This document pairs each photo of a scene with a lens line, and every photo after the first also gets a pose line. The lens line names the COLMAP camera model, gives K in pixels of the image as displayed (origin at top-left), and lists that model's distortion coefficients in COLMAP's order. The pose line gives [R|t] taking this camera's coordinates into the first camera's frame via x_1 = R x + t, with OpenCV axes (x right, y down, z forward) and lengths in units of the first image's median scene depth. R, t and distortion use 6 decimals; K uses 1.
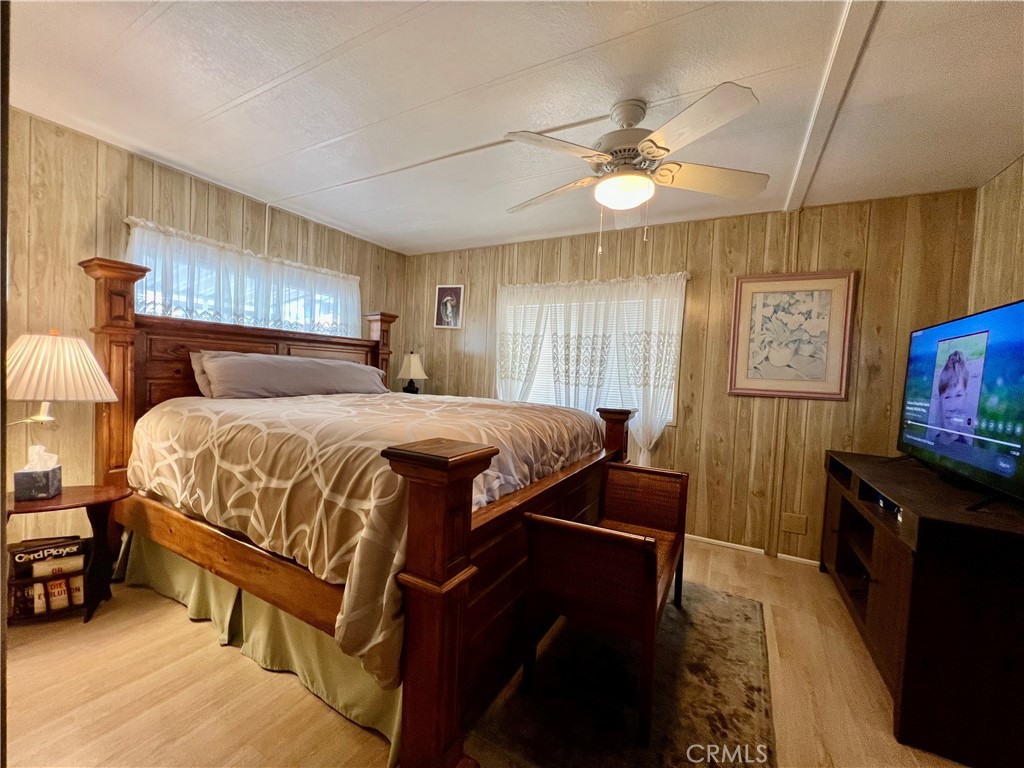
lens RADIAL K [[408.6, 0, 508.7], [0, 408.6, 385.7], [0, 0, 1]] dist [-0.001062, 0.000337]
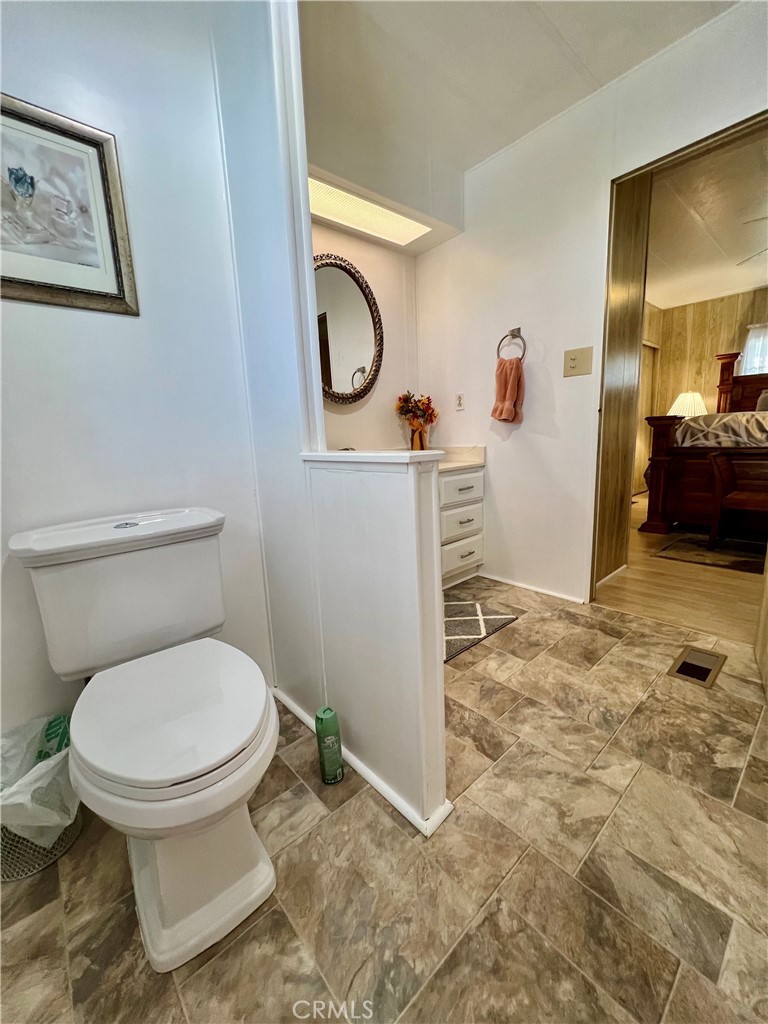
lens RADIAL K [[411.5, 0, 384.0], [0, 411.5, 512.0], [0, 0, 1]] dist [-0.003205, -0.000154]
pose [[-0.331345, 0.143949, -0.932464, 1.158813], [-0.005877, 0.987959, 0.154604, 0.129668], [0.943492, 0.056707, -0.326509, 0.020687]]
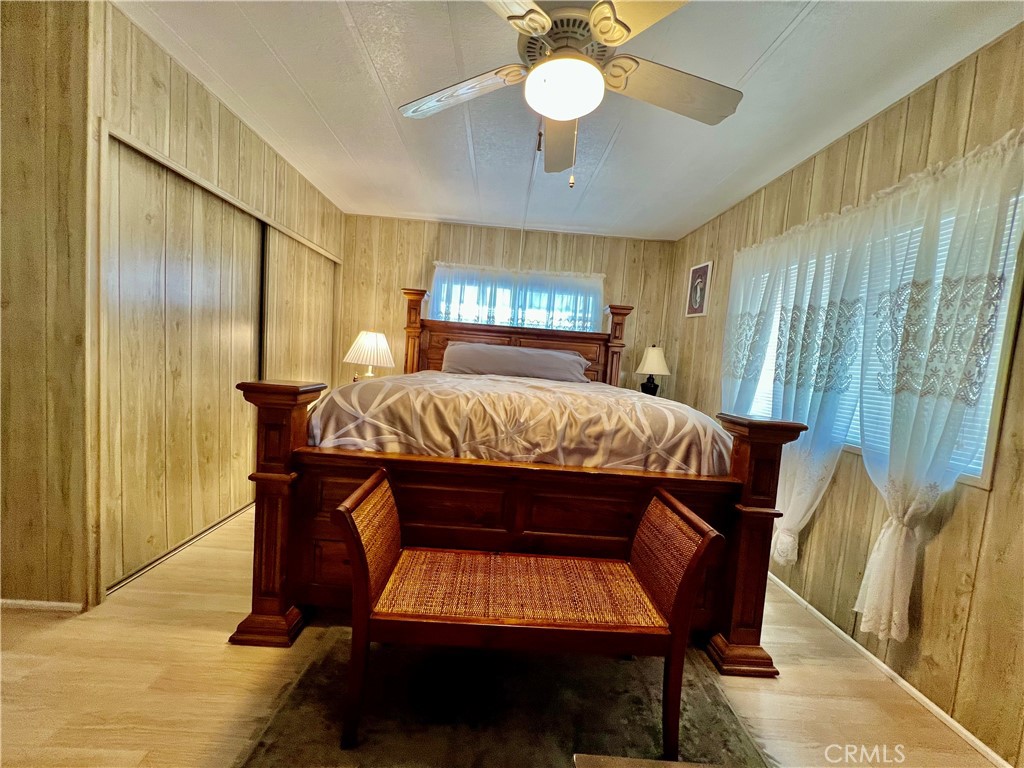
lens RADIAL K [[411.5, 0, 512.0], [0, 411.5, 384.0], [0, 0, 1]] dist [-0.003205, -0.000154]
pose [[0.511838, 0.054795, -0.857333, 0.478769], [-0.084555, 0.996331, 0.013199, 0.022206], [0.854911, 0.065736, 0.514593, 0.312622]]
